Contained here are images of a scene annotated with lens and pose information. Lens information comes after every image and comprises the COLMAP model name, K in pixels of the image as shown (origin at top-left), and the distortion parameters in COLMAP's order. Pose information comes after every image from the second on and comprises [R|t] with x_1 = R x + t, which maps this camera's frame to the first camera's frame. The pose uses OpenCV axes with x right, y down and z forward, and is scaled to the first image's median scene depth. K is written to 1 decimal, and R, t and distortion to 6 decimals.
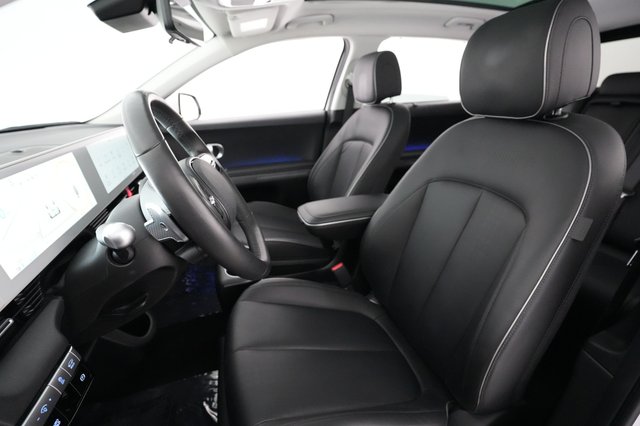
lens RADIAL K [[312.0, 0, 320.0], [0, 312.0, 213.0], [0, 0, 1]] dist [0.002843, 0.000341]
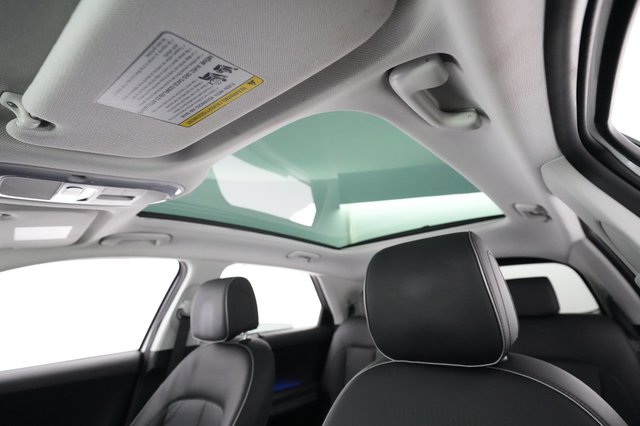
lens RADIAL K [[312.0, 0, 320.0], [0, 312.0, 213.0], [0, 0, 1]] dist [0.002843, 0.000341]
pose [[0.855208, 0.141756, 0.498522, -0.037667], [0.203420, 0.792881, -0.574422, -0.109720], [-0.476696, 0.592660, 0.649242, 0.210274]]
